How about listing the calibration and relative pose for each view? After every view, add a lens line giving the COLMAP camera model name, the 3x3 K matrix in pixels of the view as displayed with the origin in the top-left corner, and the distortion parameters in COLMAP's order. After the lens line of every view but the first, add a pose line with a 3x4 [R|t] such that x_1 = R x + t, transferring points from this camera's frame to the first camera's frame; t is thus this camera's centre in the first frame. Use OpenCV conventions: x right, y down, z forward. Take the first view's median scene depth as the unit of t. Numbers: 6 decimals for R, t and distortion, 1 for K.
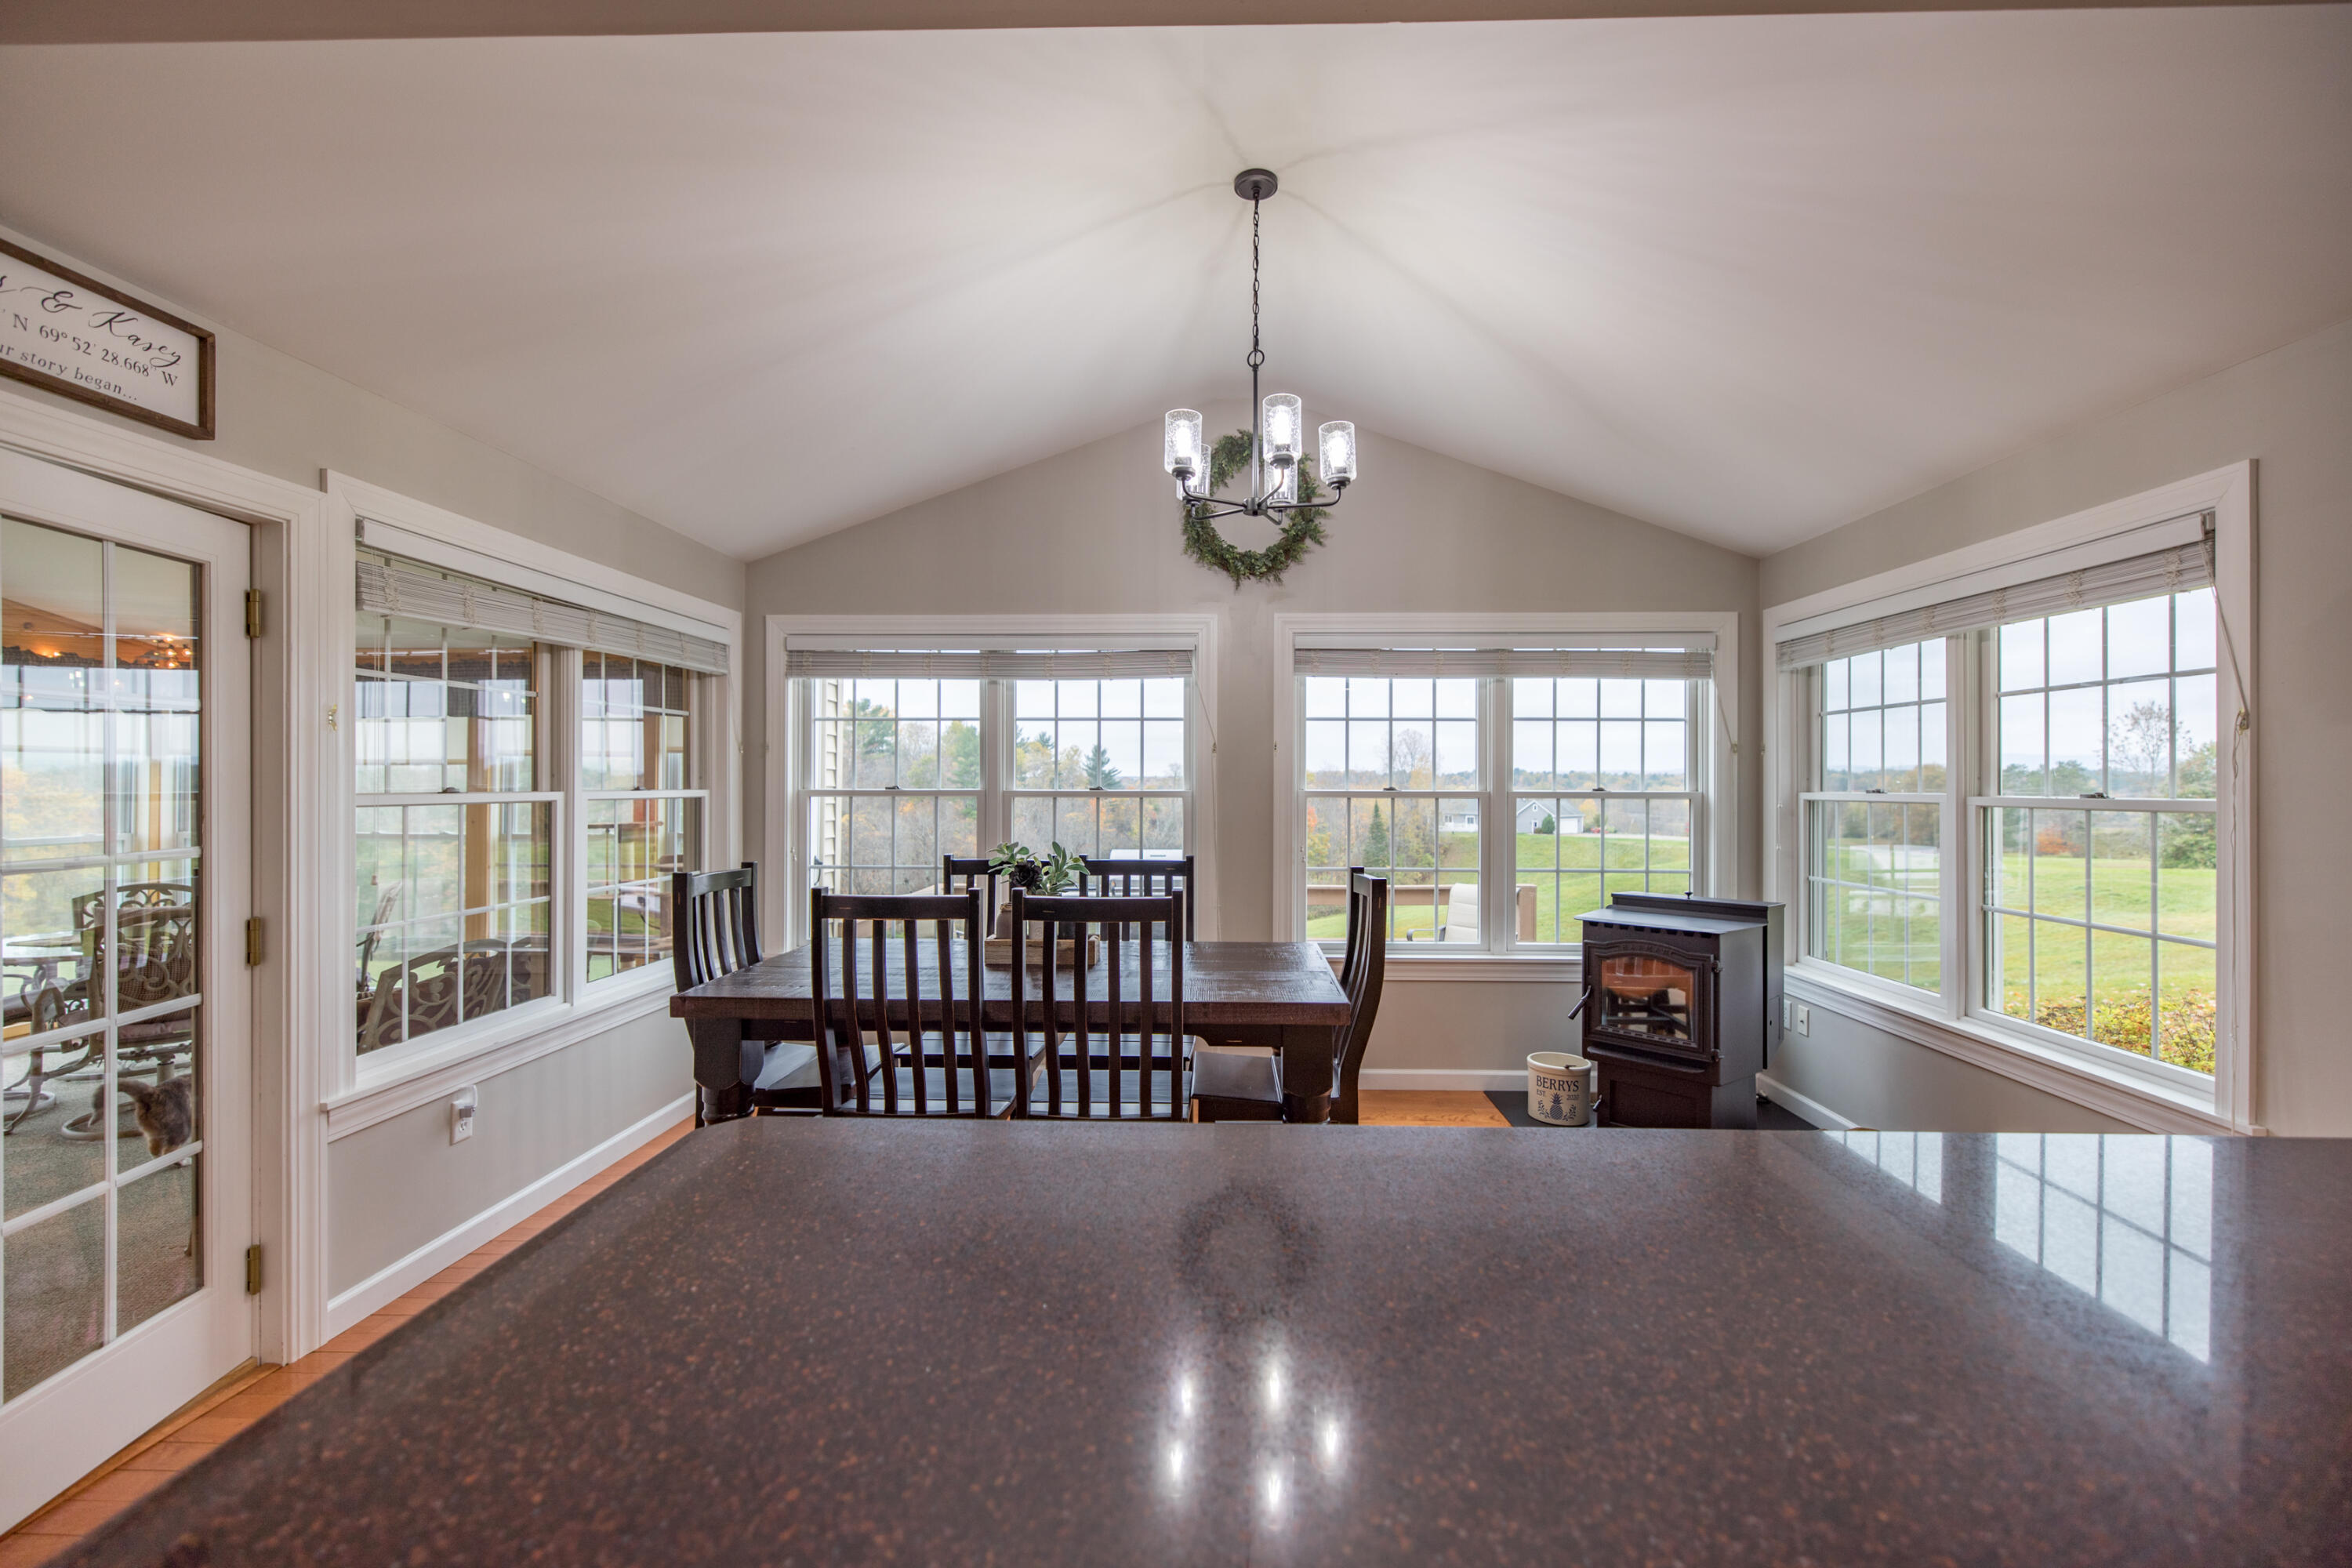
lens RADIAL K [[1001.1, 0, 1188.8], [0, 1001.1, 786.0], [0, 0, 1]] dist [-0.003338, -0.000257]
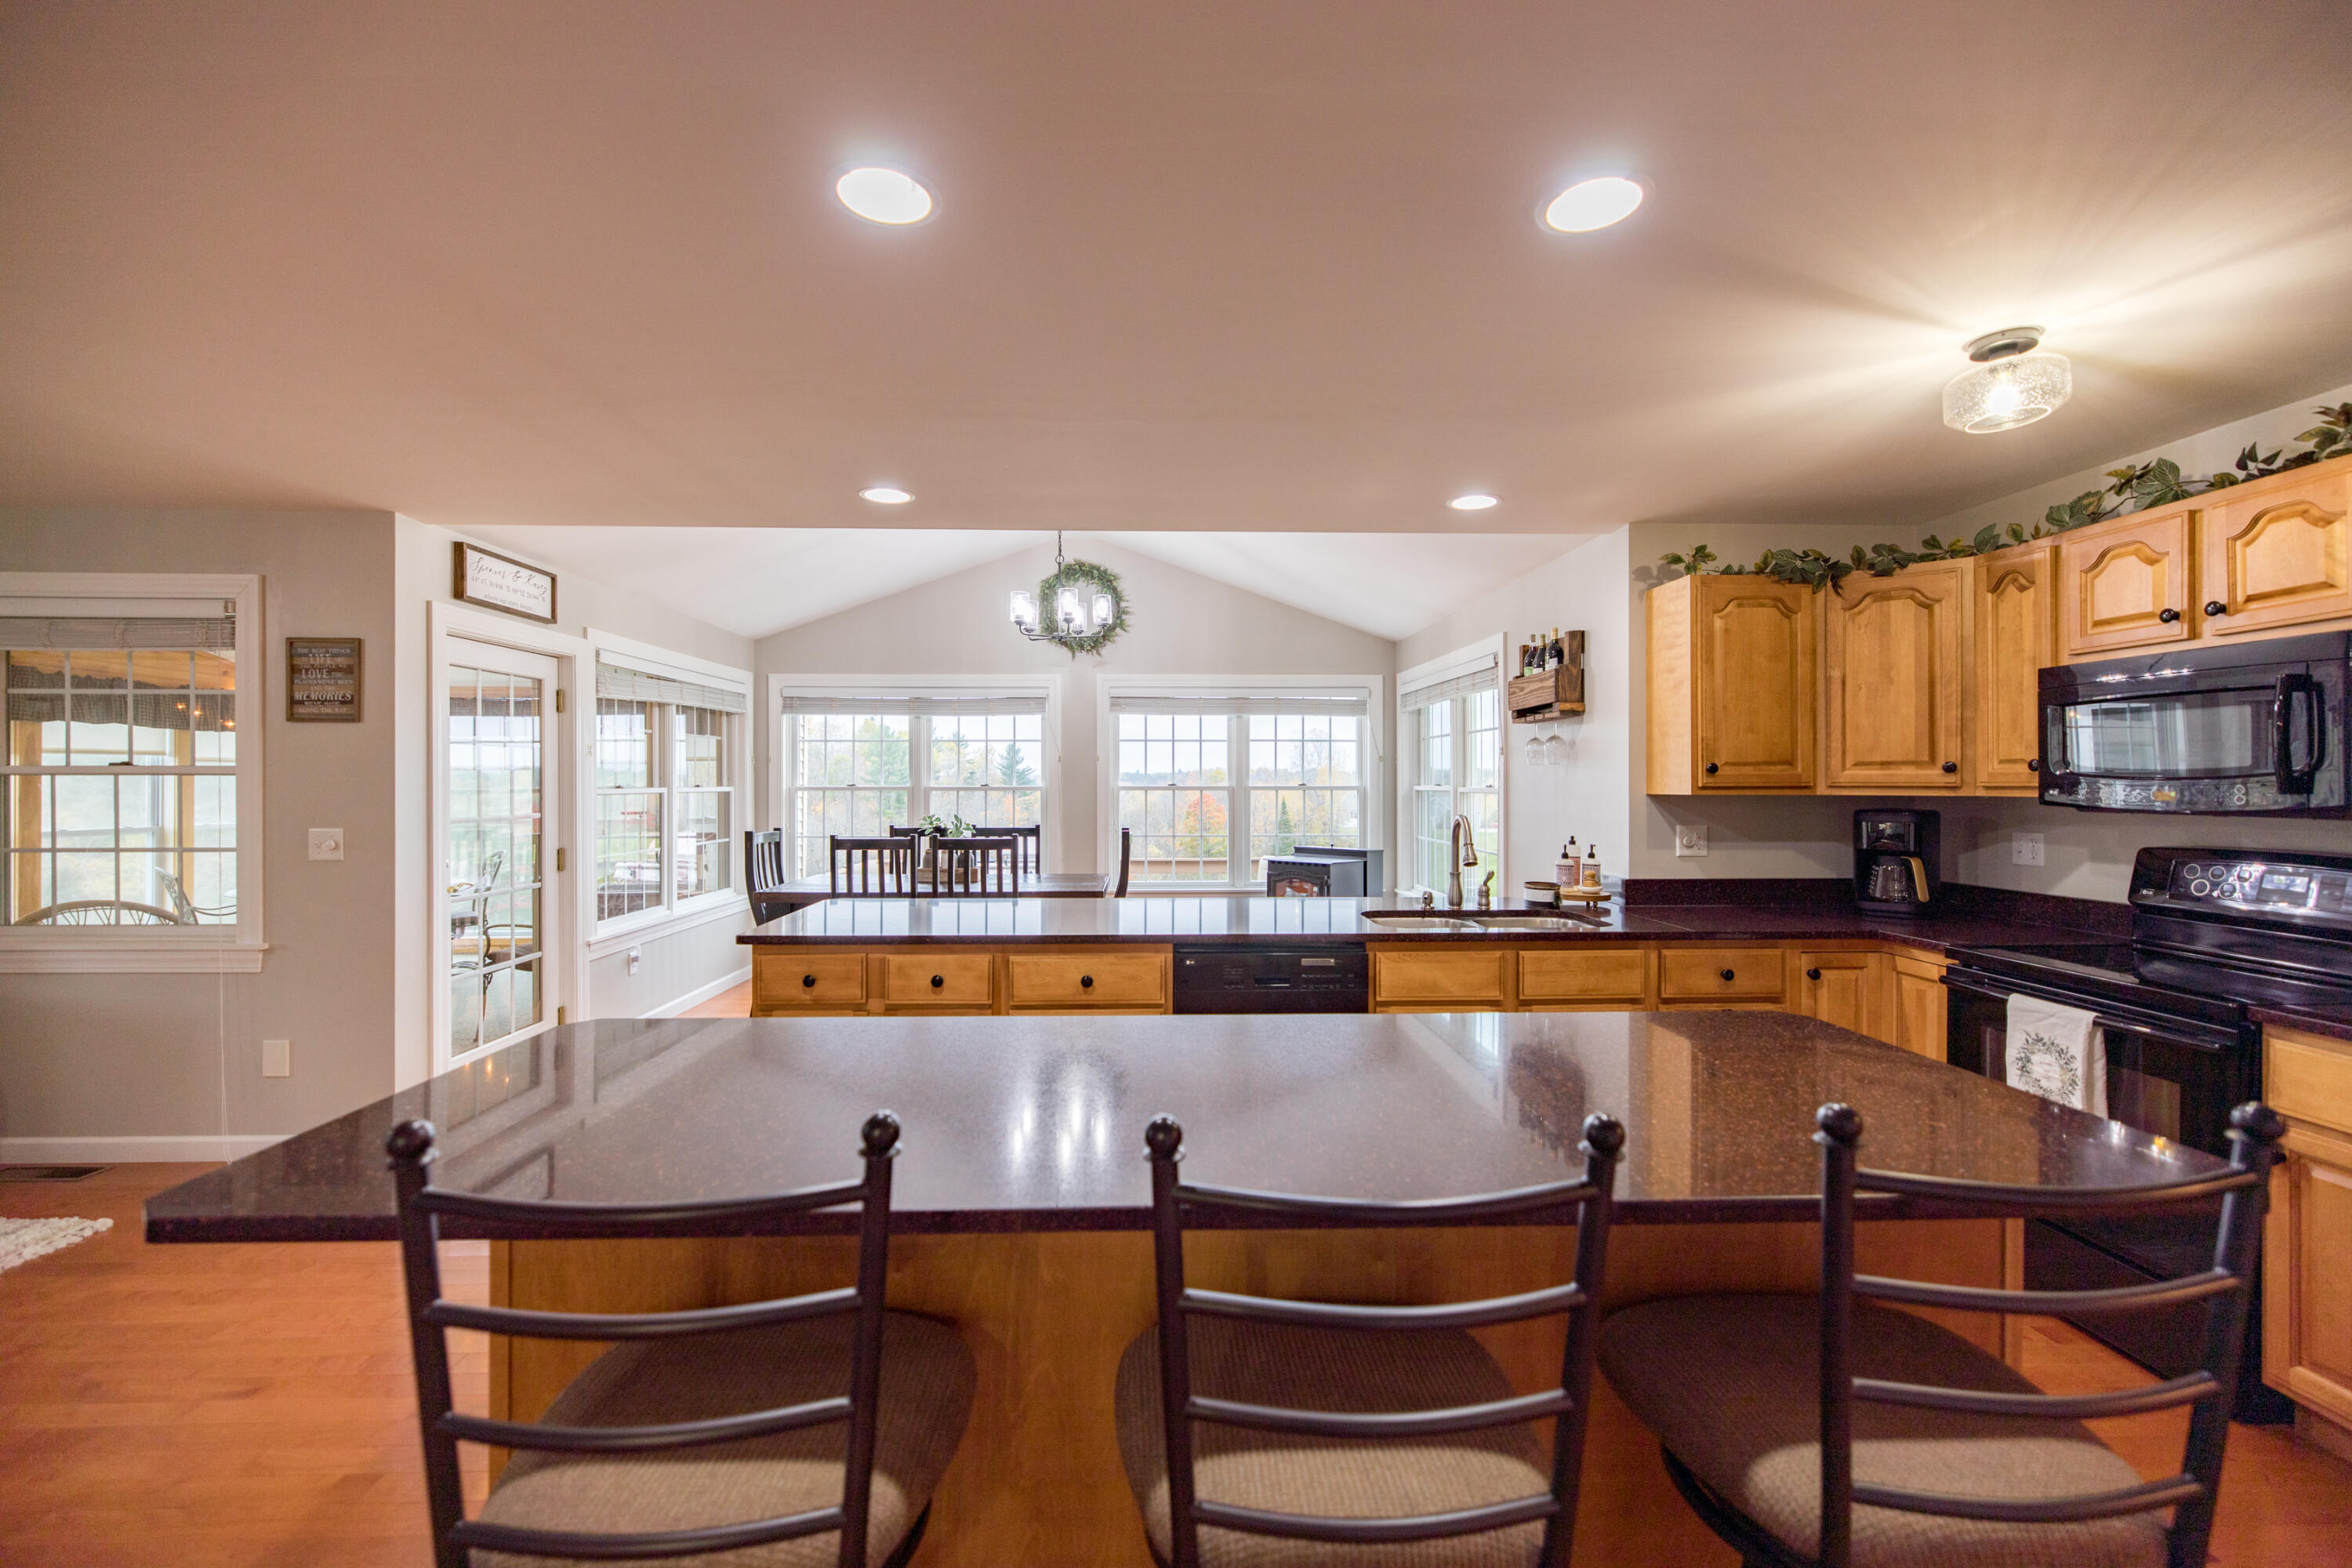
lens RADIAL K [[1001.1, 0, 1163.3], [0, 1001.1, 785.6], [0, 0, 1]] dist [-0.003338, -0.000257]
pose [[0.998274, -0.003537, 0.058615, 0.096833], [0.003464, 0.999993, 0.001354, 0.002029], [-0.058620, -0.001149, 0.998280, -0.589922]]
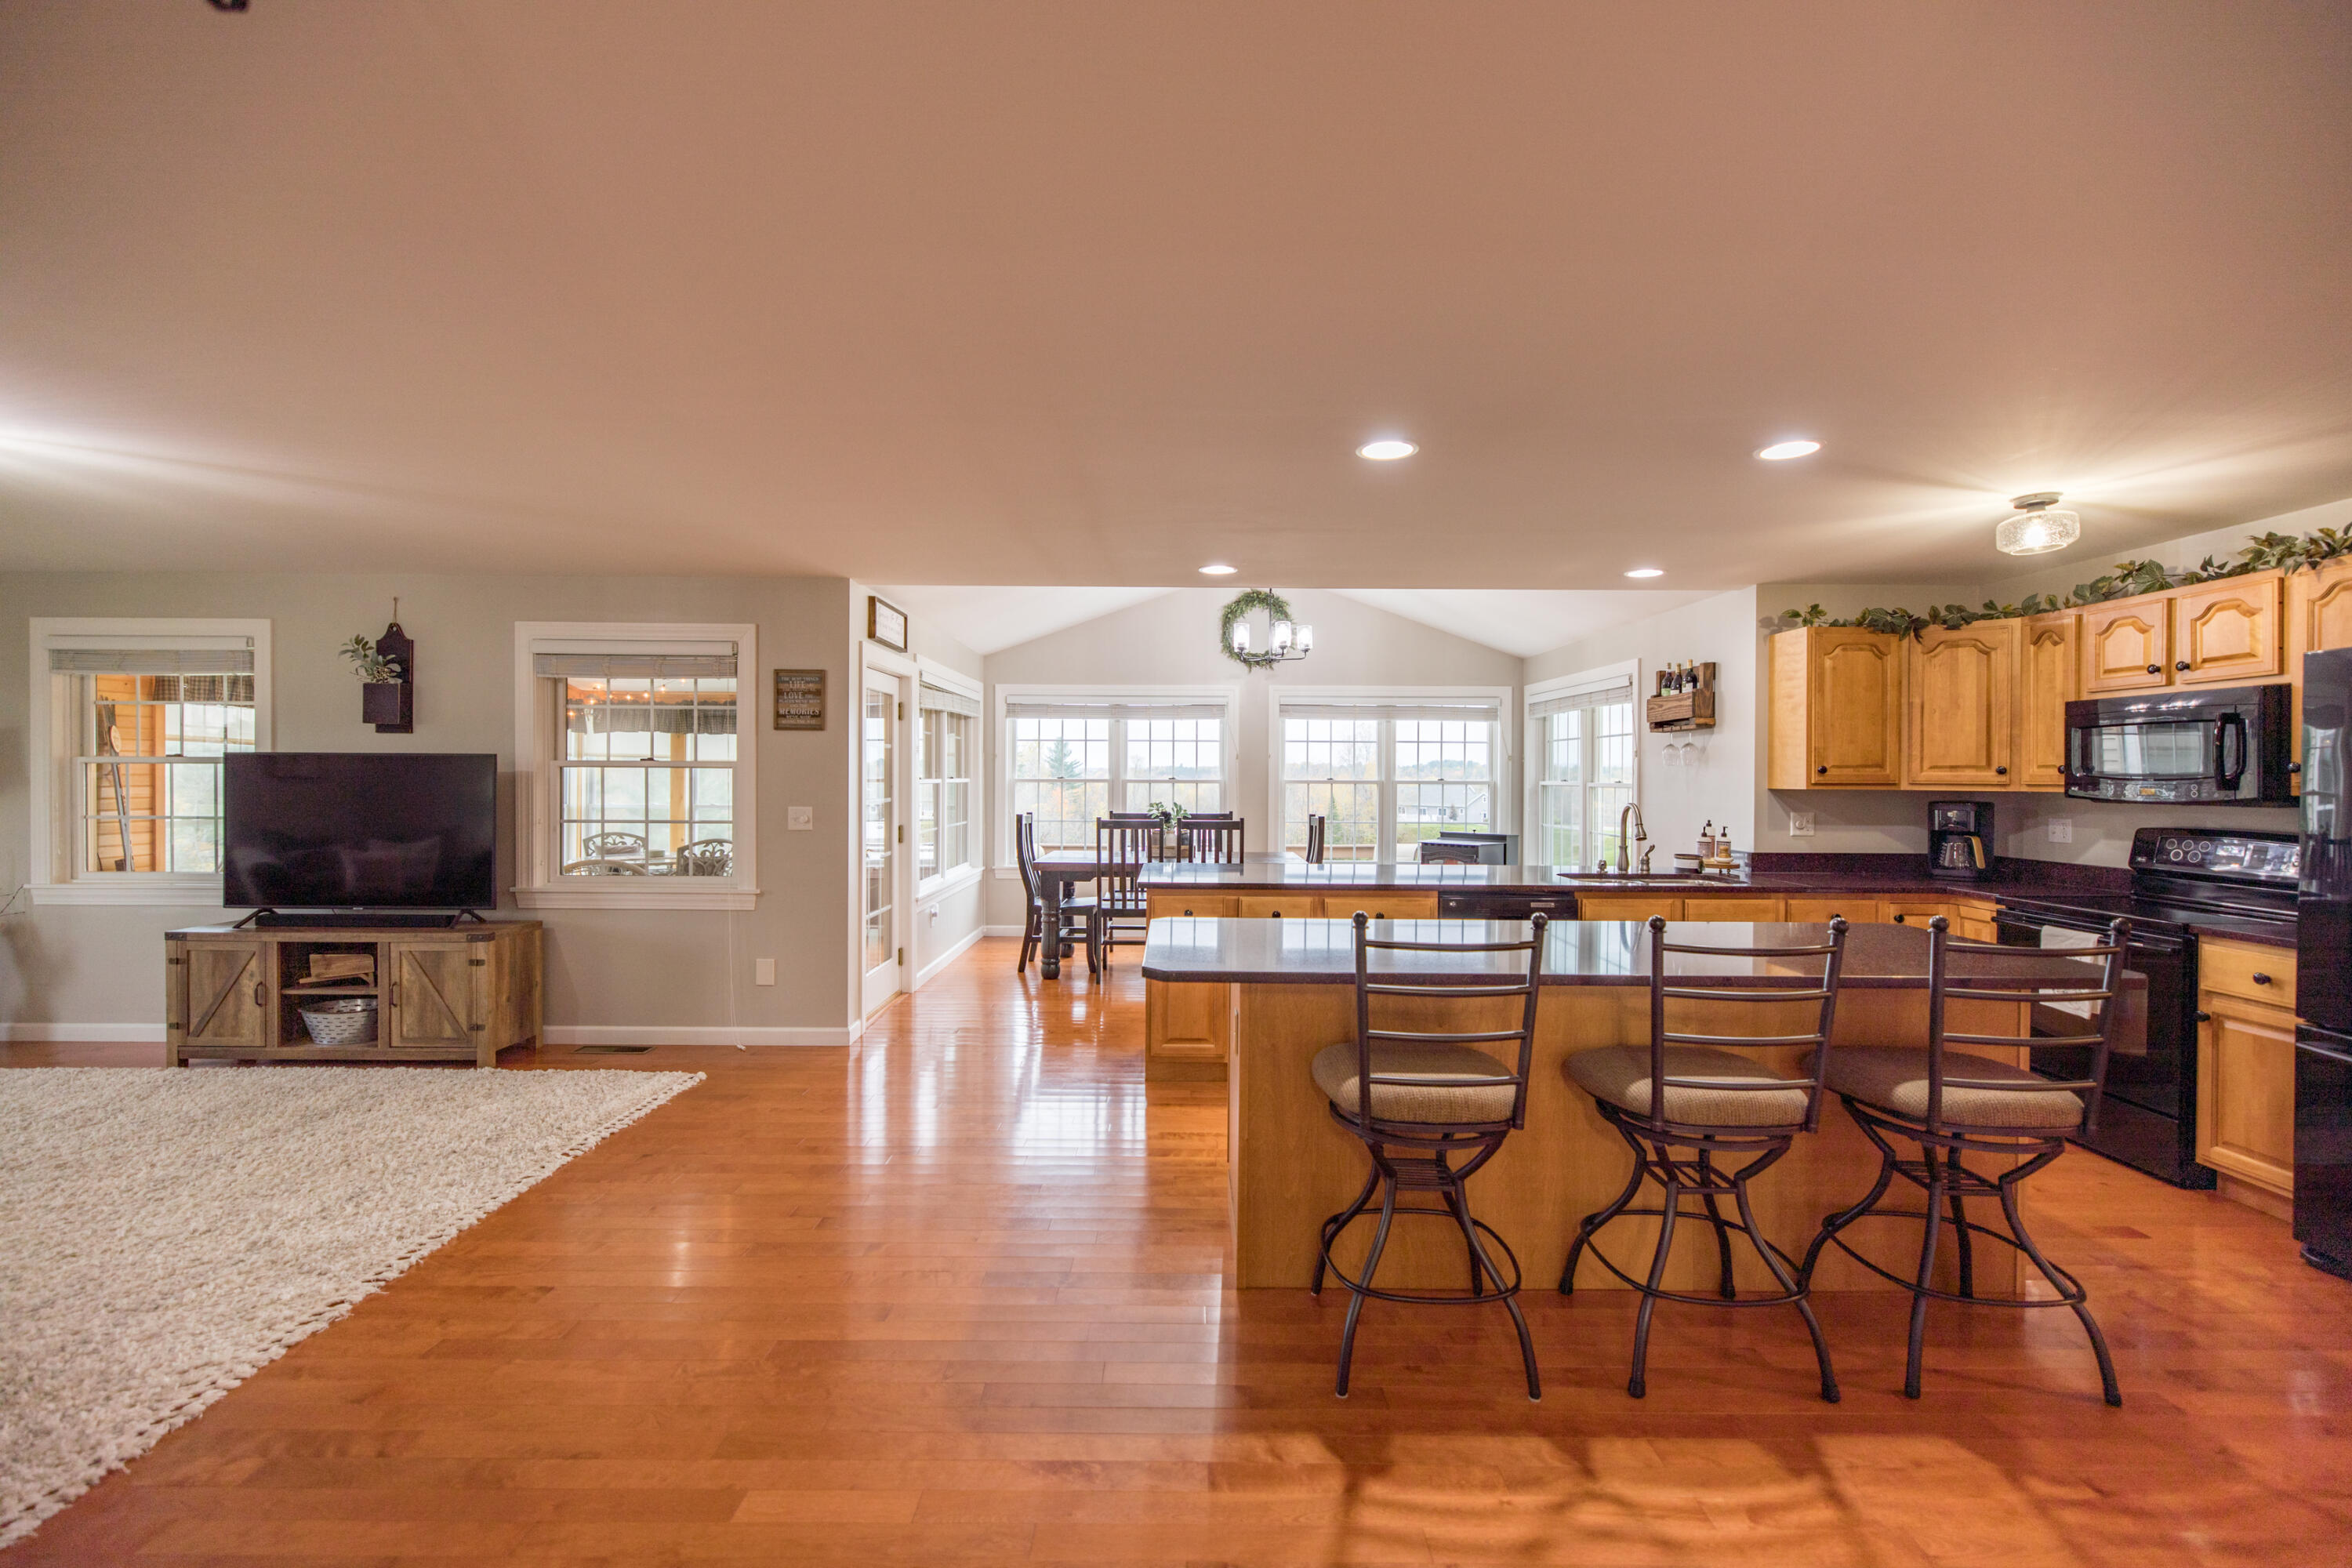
lens RADIAL K [[1001.1, 0, 1169.3], [0, 1001.1, 784.7], [0, 0, 1]] dist [-0.003338, -0.000257]
pose [[0.999732, 0.002692, 0.023007, -0.144863], [-0.002854, 0.999971, 0.007041, 0.001334], [-0.022987, -0.007105, 0.999711, -0.877939]]
